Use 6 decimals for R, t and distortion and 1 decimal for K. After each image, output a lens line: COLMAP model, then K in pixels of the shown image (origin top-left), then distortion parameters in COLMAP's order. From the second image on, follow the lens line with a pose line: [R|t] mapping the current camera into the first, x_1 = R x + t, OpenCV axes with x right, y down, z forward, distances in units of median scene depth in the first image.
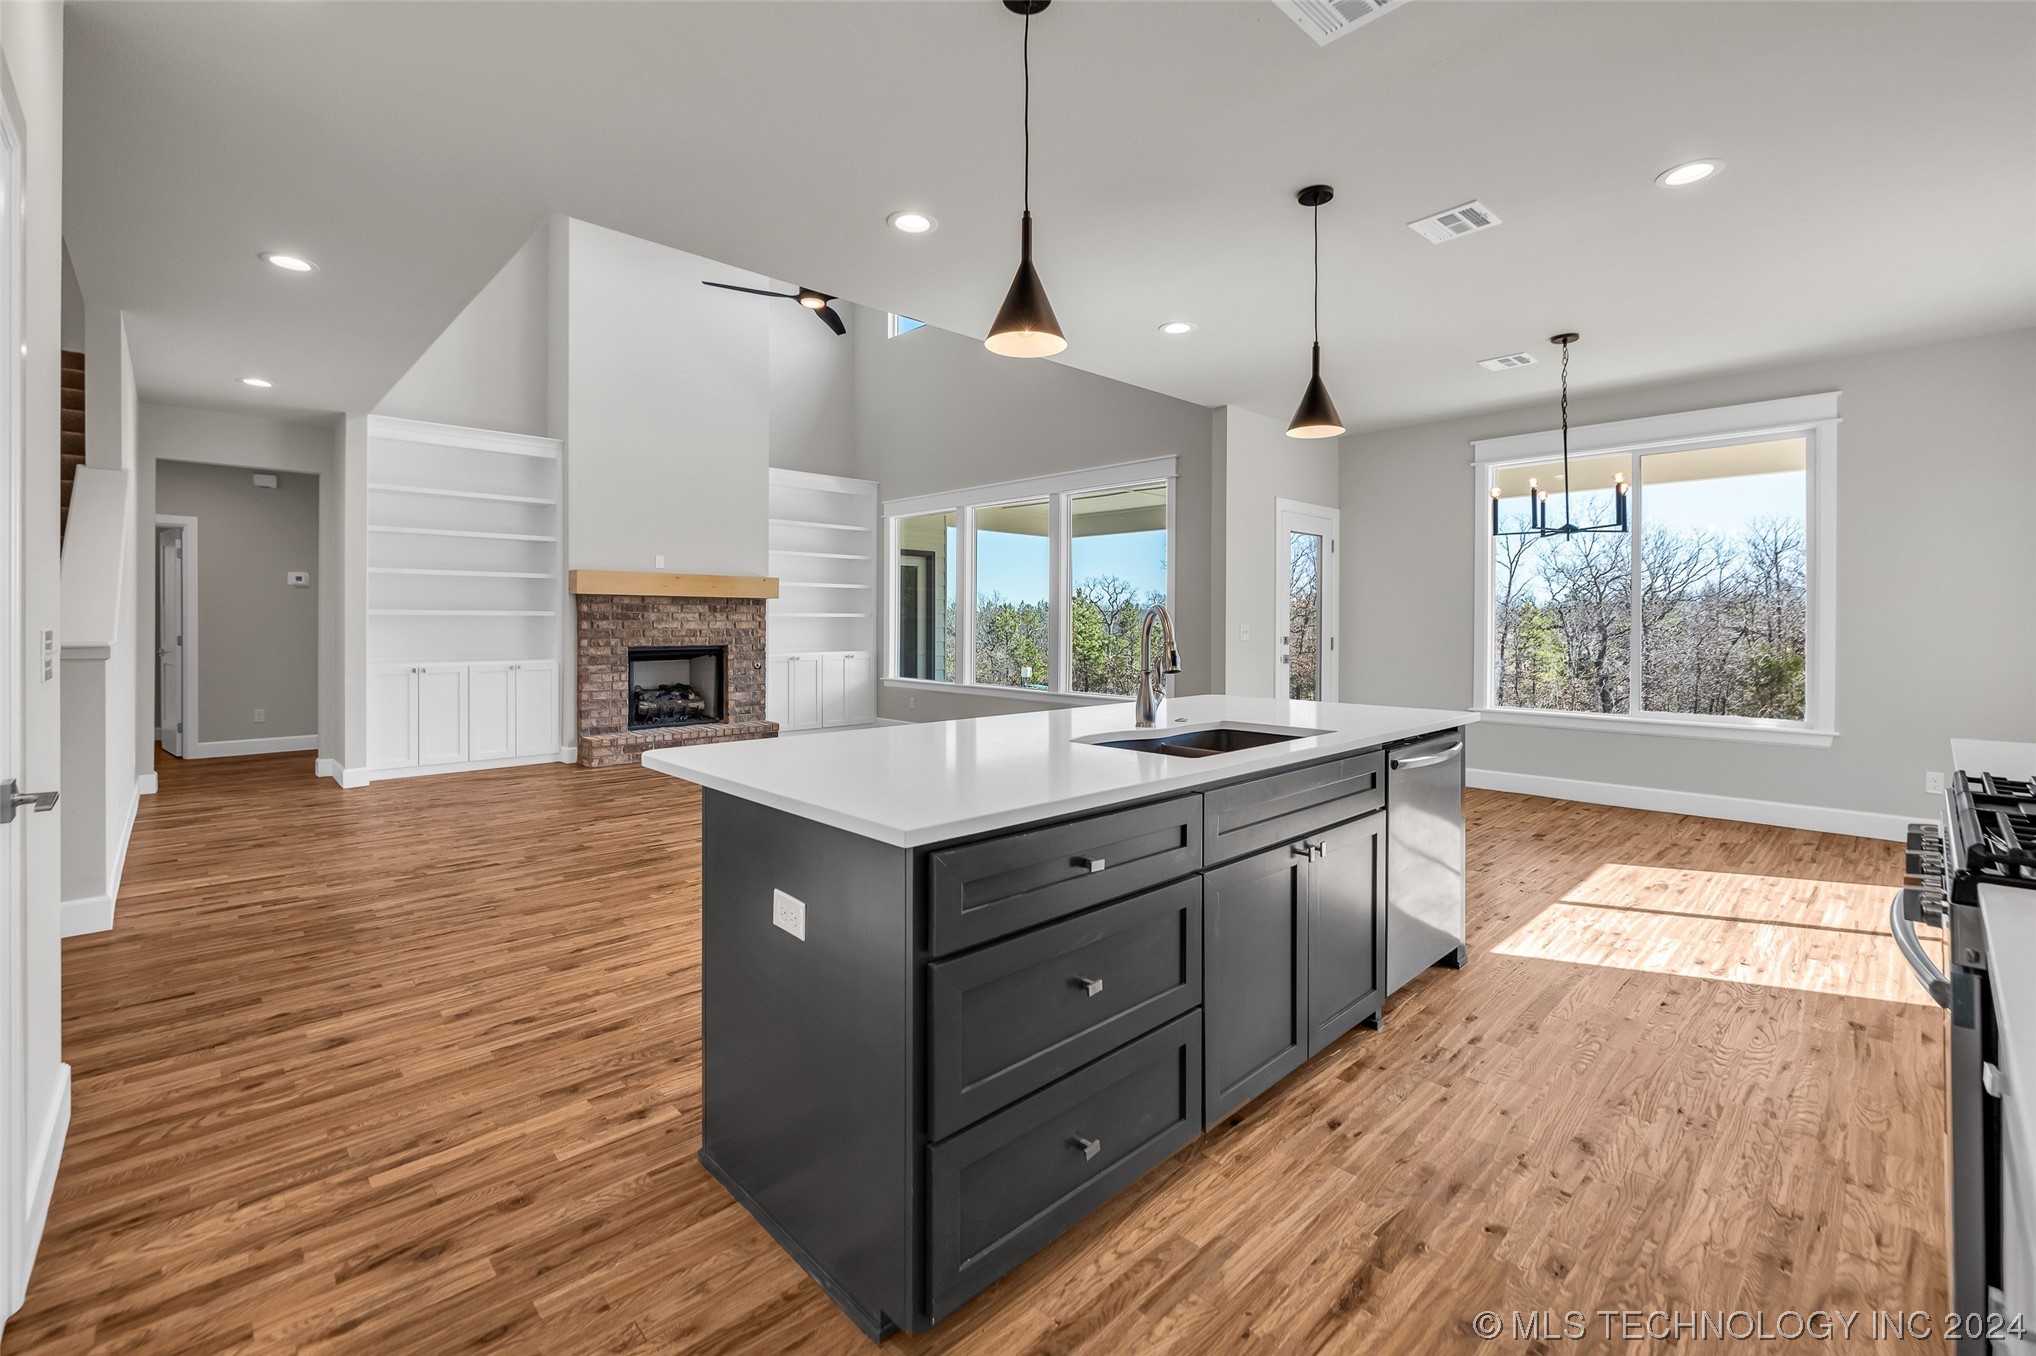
lens RADIAL K [[867.2, 0, 1031.8], [0, 867.2, 623.4], [0, 0, 1]] dist [-0.001011, 0.000670]
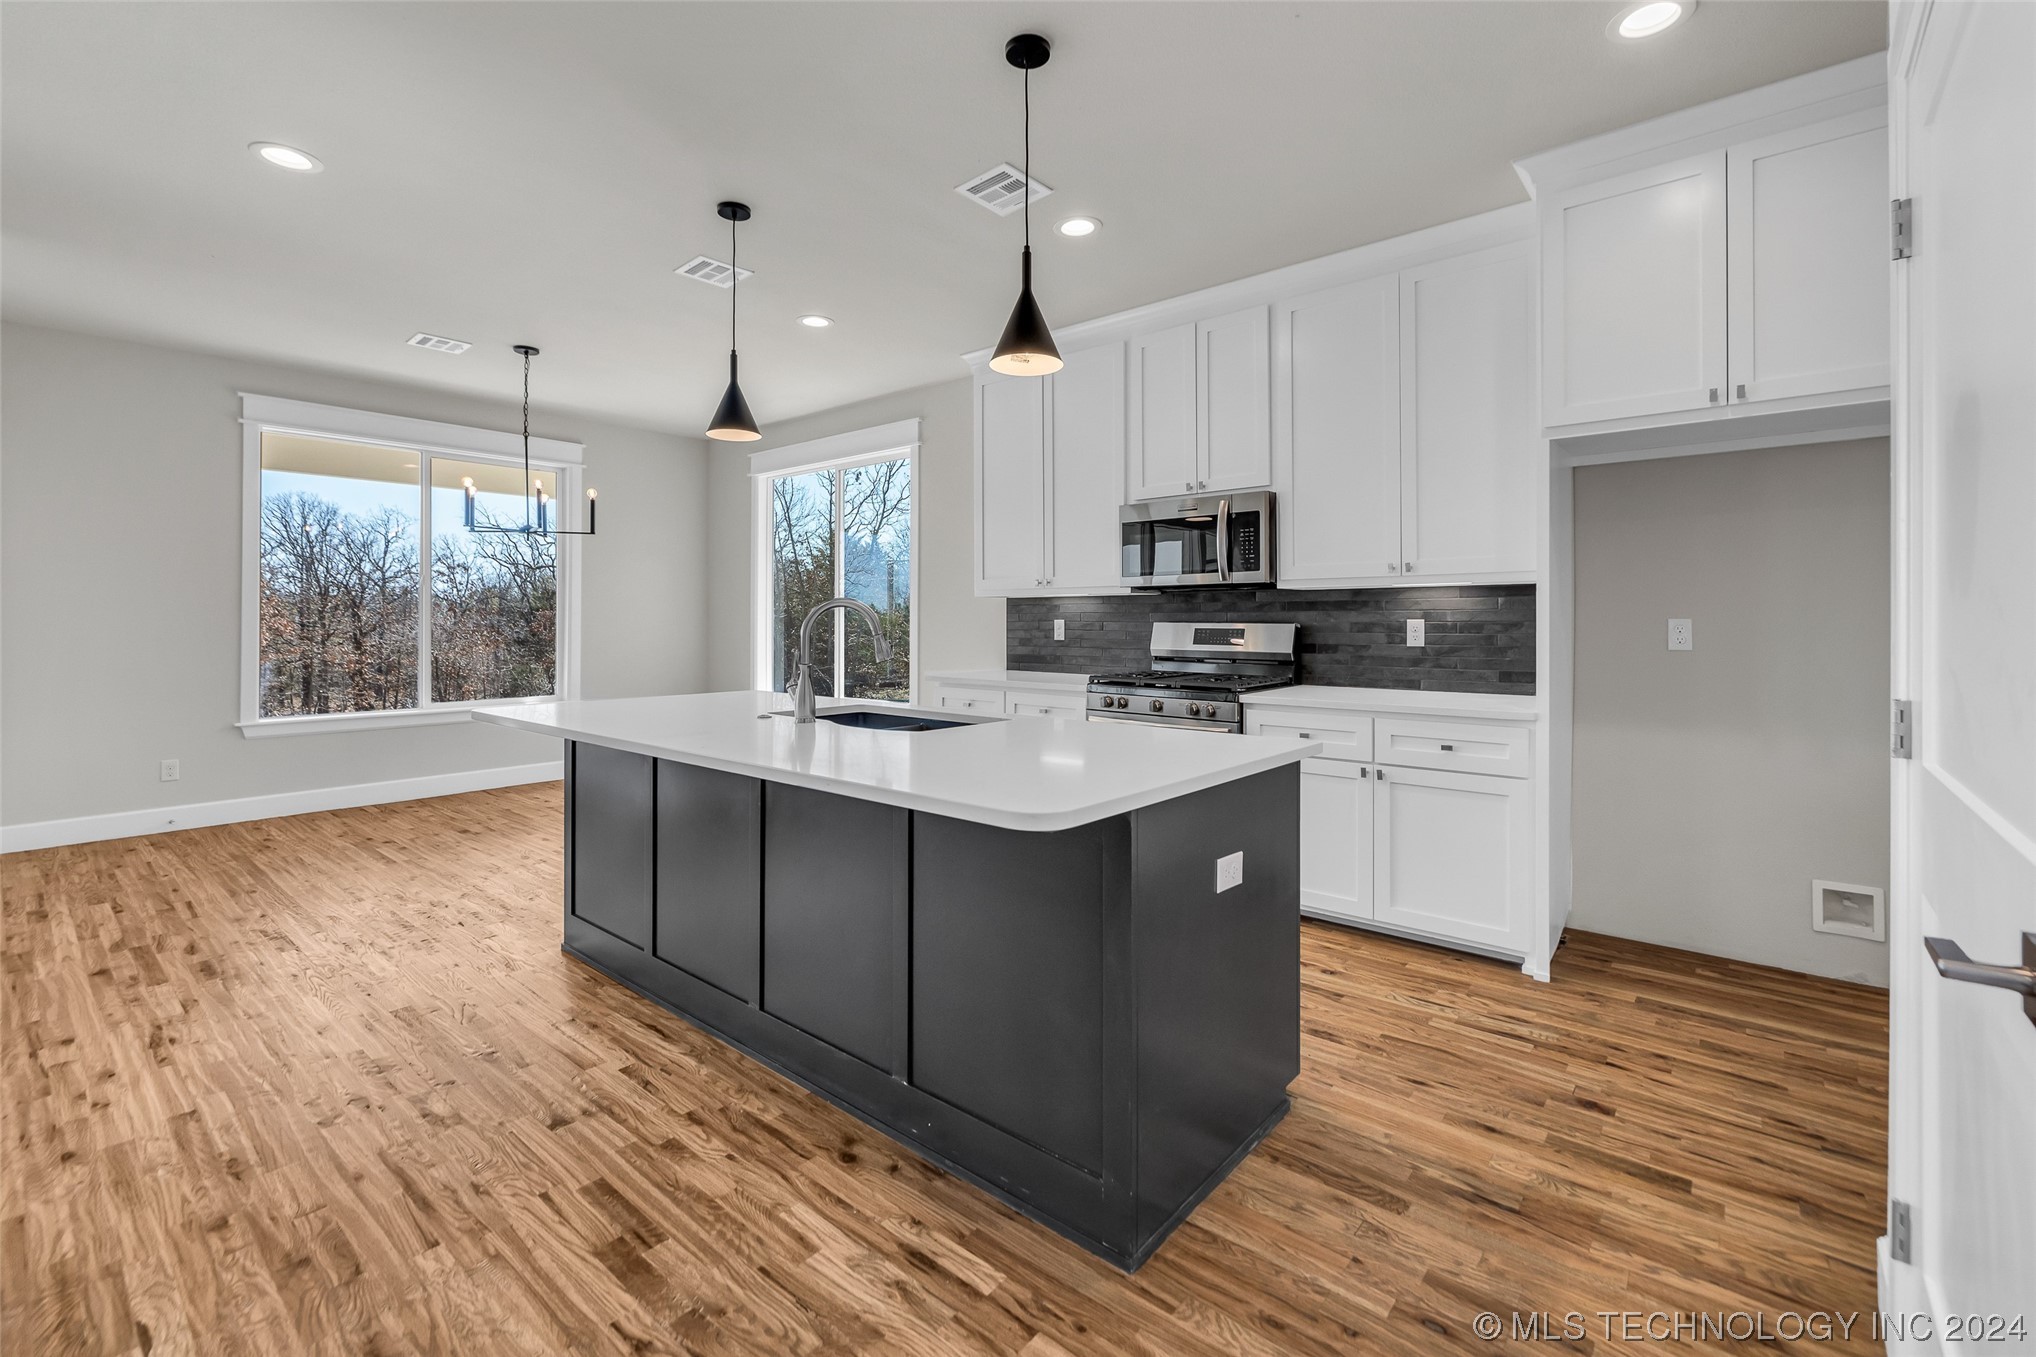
lens RADIAL K [[867.2, 0, 1016.8], [0, 867.2, 613.6], [0, 0, 1]] dist [-0.001011, 0.000670]
pose [[-0.087889, 0.008642, 0.996093, -0.317336], [0.000563, 0.999963, -0.008626, 0.002544], [-0.996130, -0.000197, -0.087891, 0.315319]]
